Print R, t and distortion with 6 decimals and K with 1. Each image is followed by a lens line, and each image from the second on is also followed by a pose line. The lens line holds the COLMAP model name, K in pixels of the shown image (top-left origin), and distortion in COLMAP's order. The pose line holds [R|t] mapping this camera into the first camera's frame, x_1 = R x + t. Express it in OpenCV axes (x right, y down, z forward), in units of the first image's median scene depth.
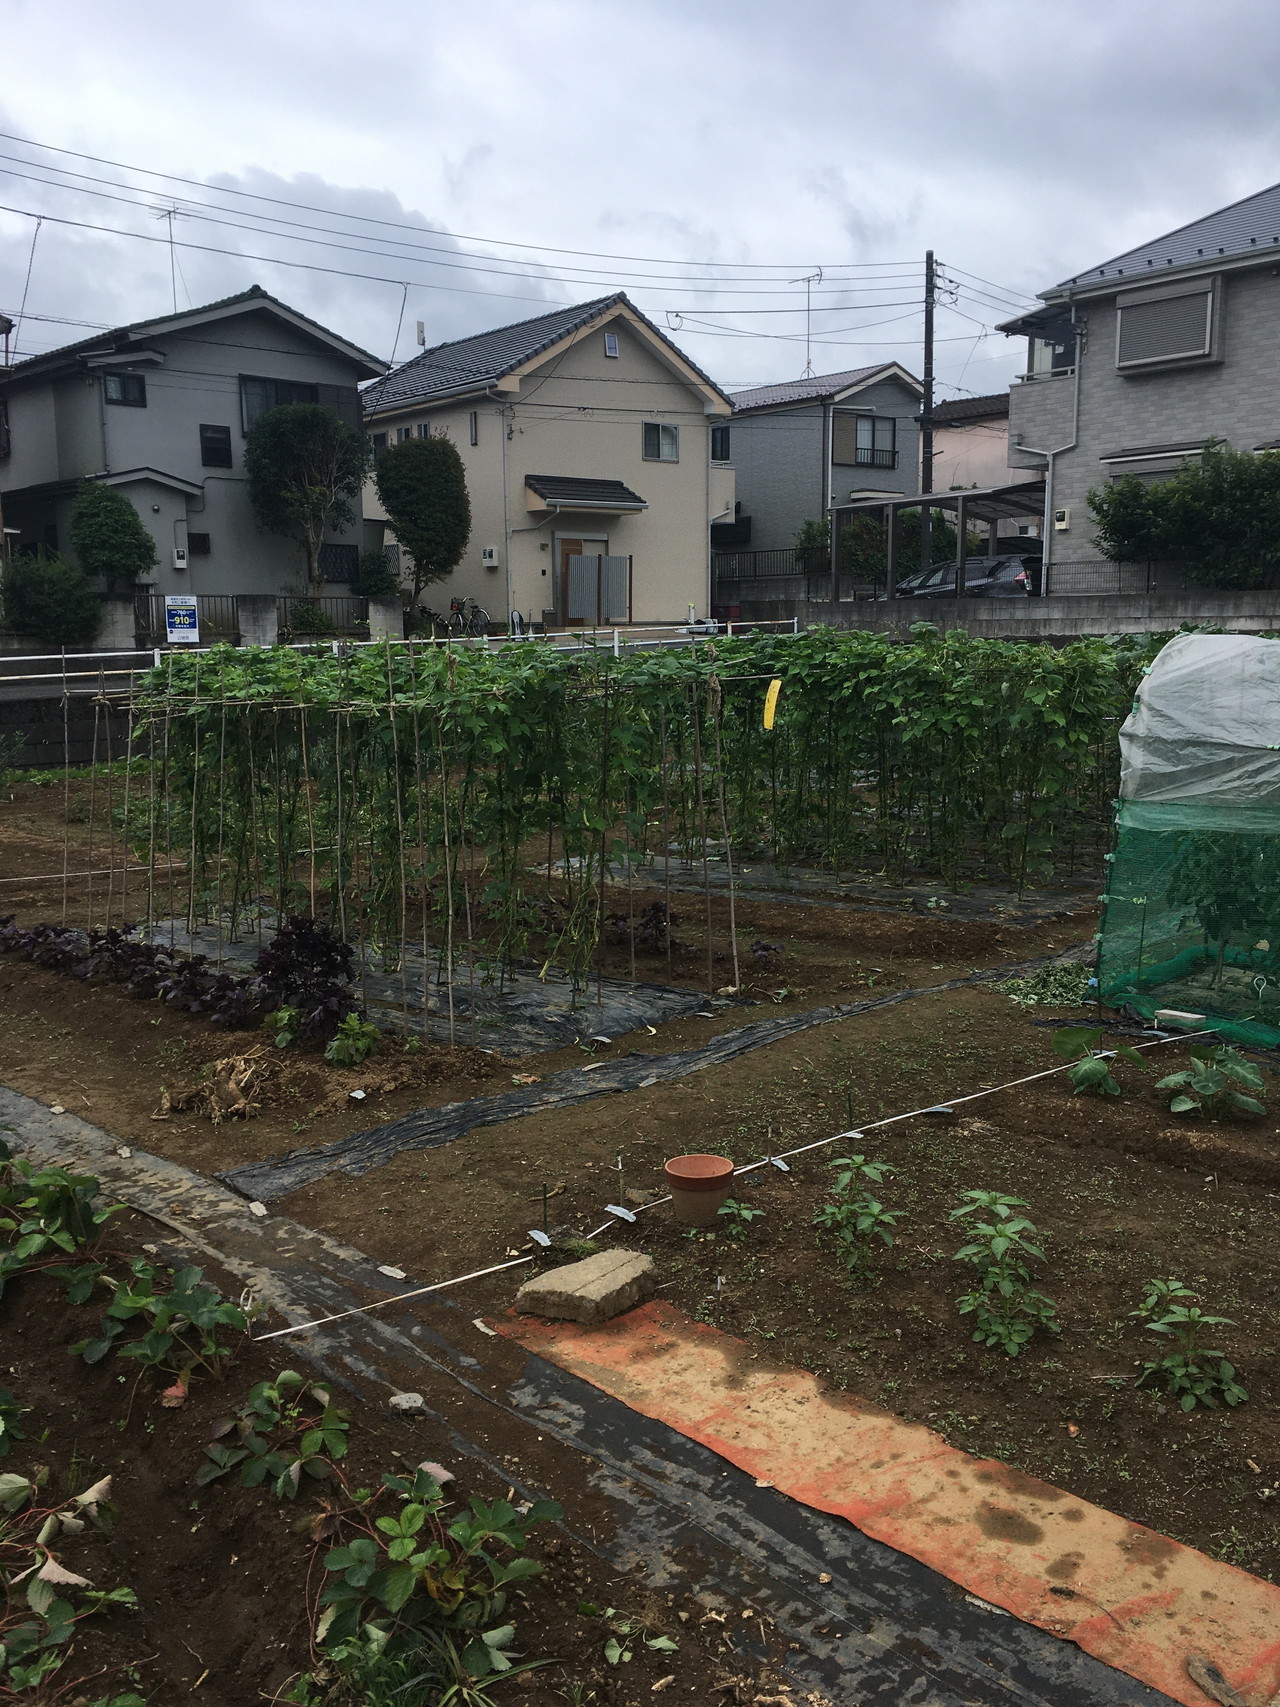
lens RADIAL K [[1453.5, 0, 643.0], [0, 1453.5, 850.8], [0, 0, 1]] dist [0.078399, -0.105439]
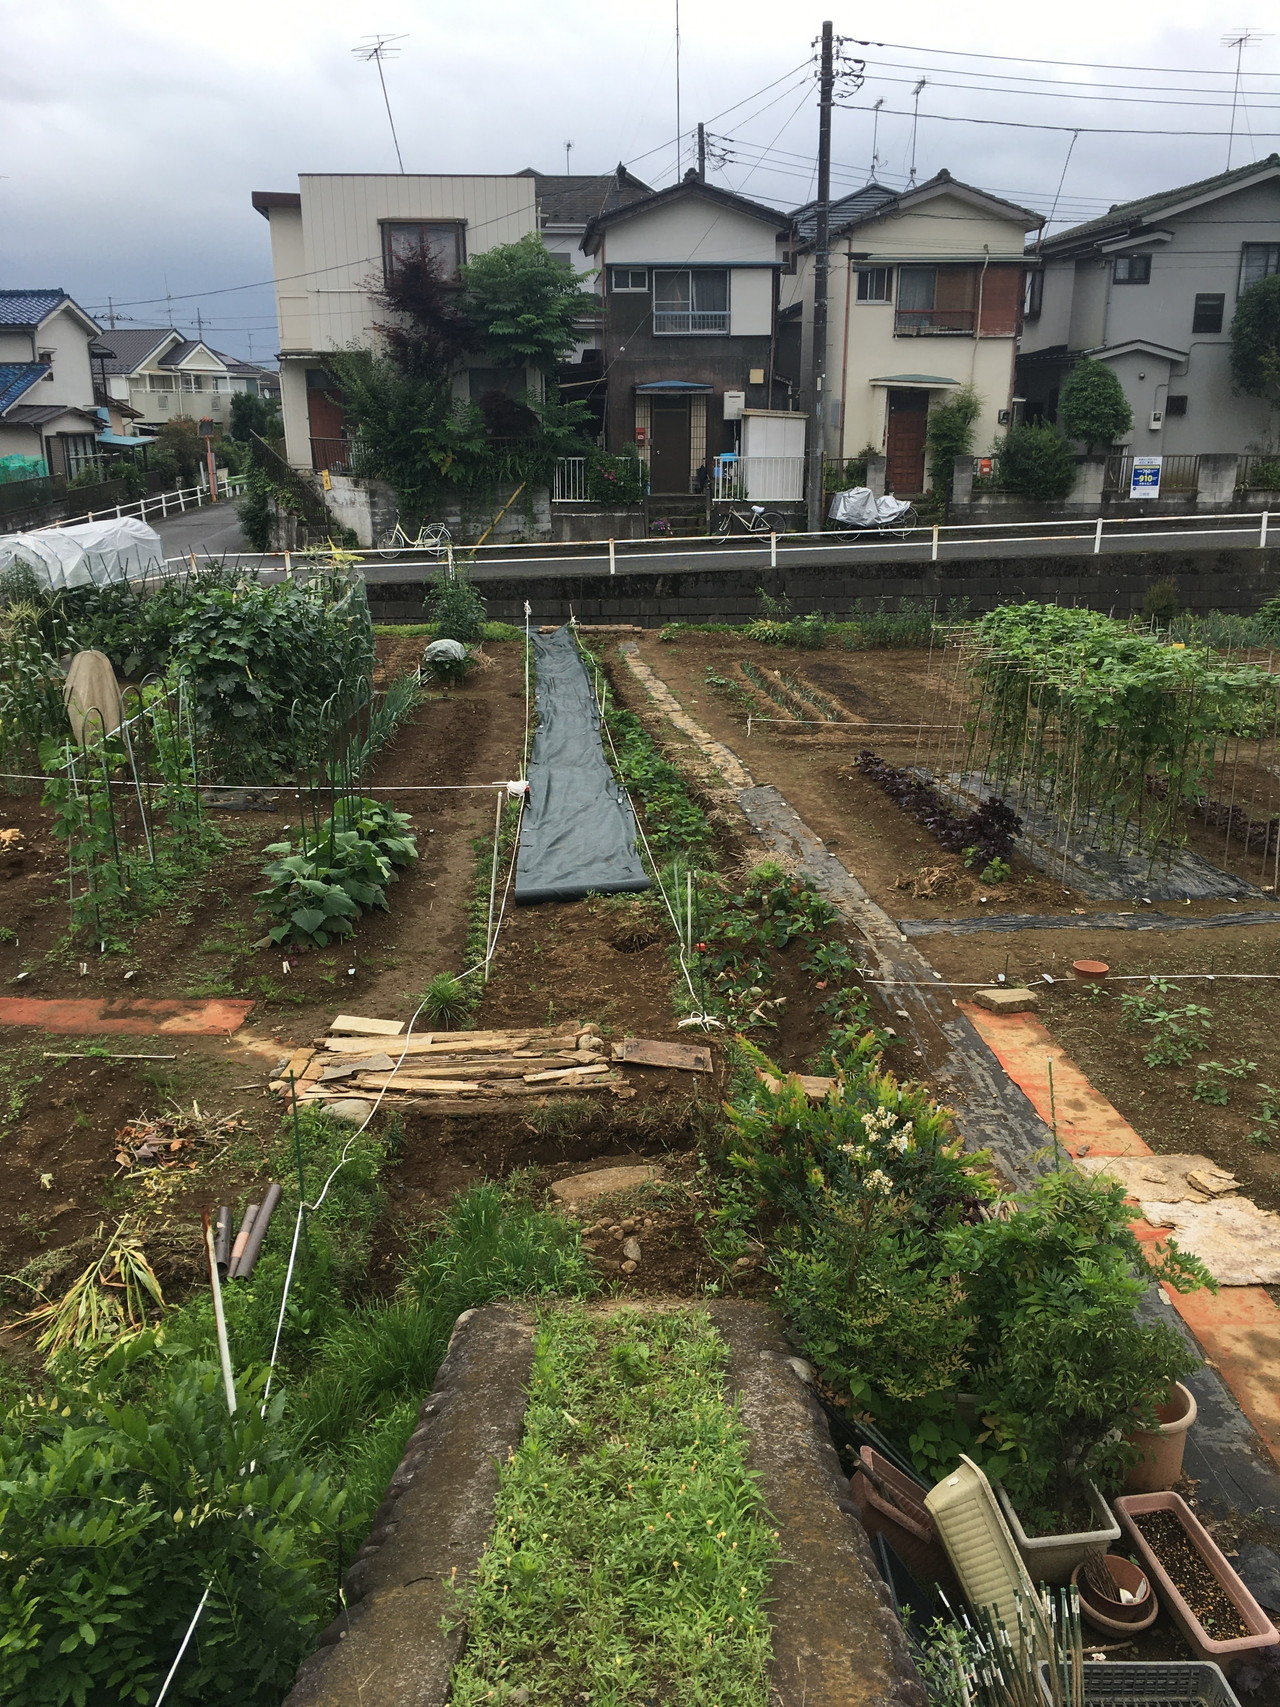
lens RADIAL K [[1453.5, 0, 634.0], [0, 1453.5, 851.4], [0, 0, 1]] dist [0.078399, -0.105439]
pose [[0.774119, 0.190988, -0.603543, 0.119253], [-0.100404, 0.978378, 0.180822, -0.039276], [0.625028, -0.079379, 0.776556, -0.155417]]
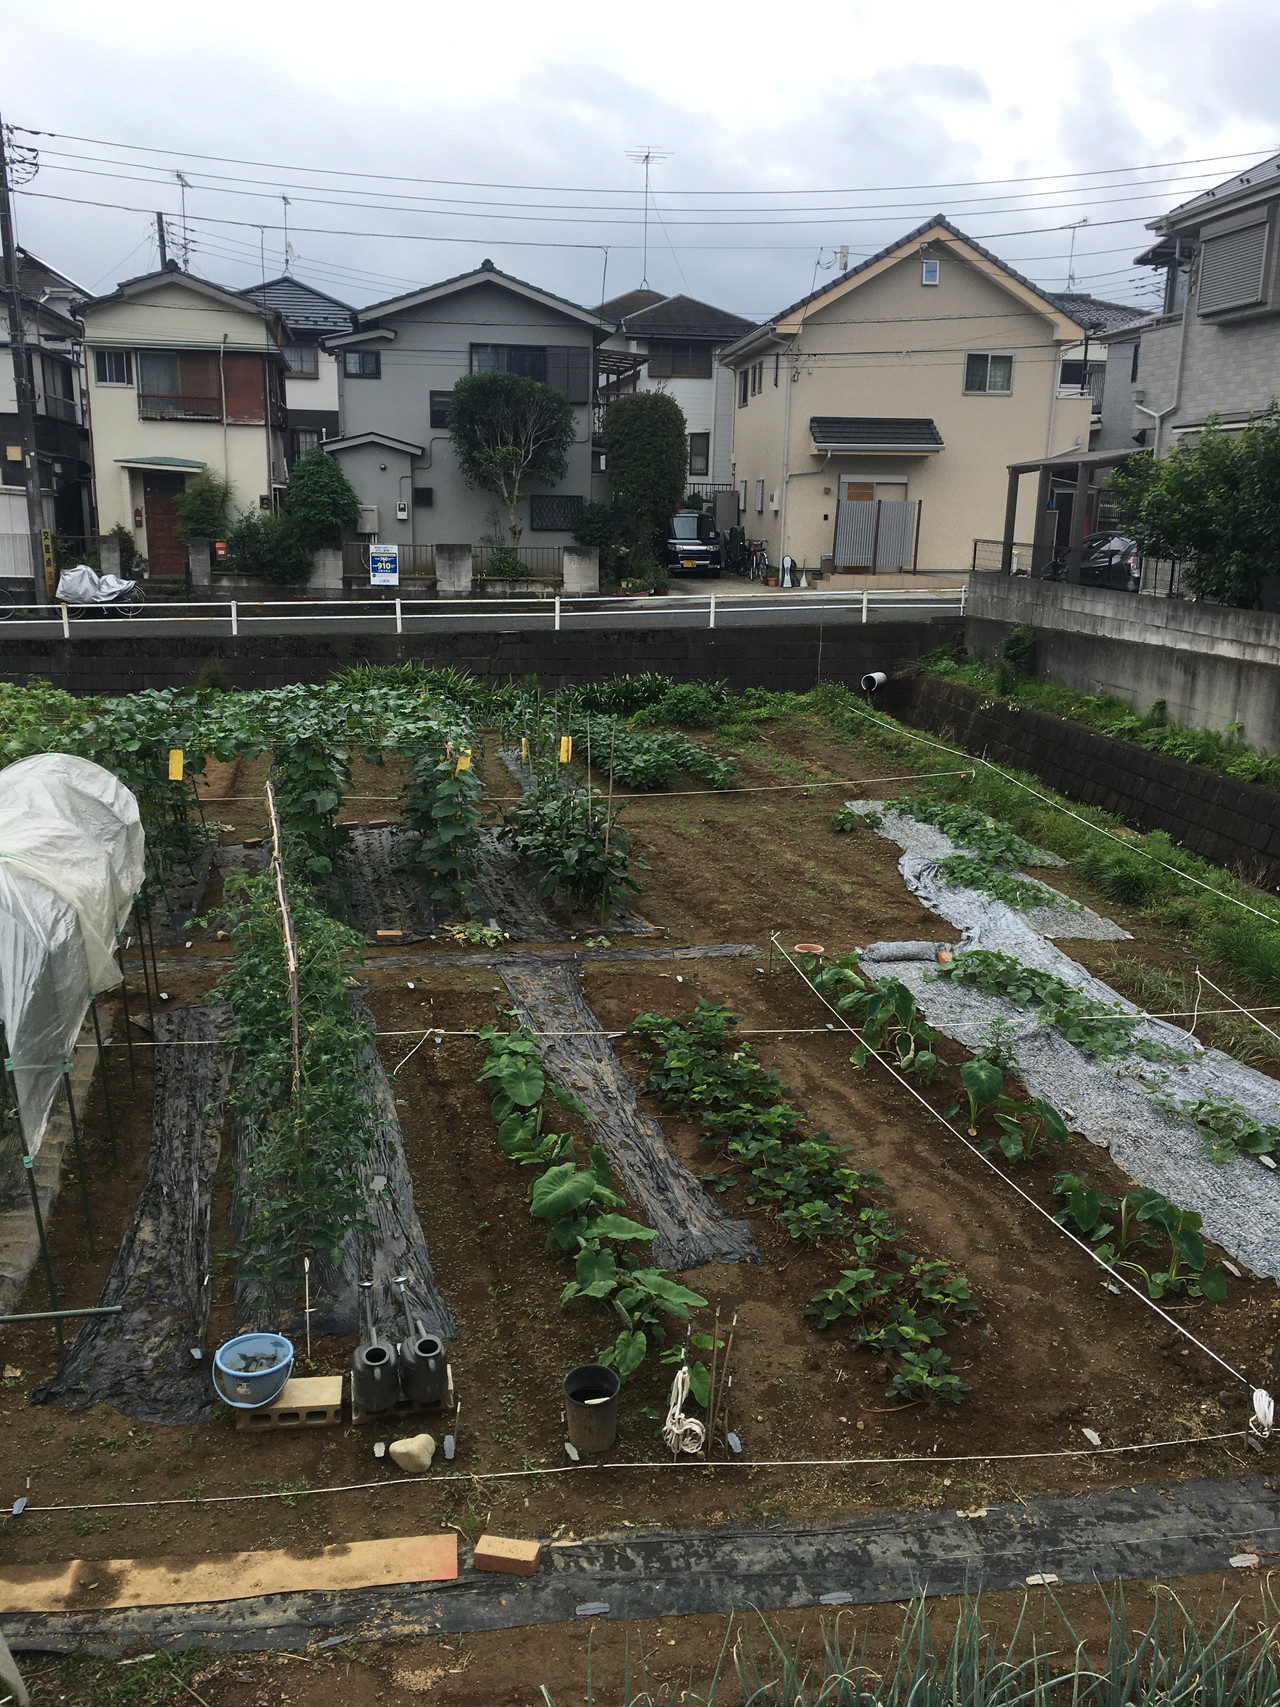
lens RADIAL K [[1453.5, 0, 634.2], [0, 1453.5, 855.7], [0, 0, 1]] dist [0.078399, -0.105439]
pose [[0.833065, 0.155273, -0.530936, 0.491450], [-0.110075, 0.987134, 0.115977, -0.084167], [0.542113, -0.038173, 0.839438, 0.120179]]
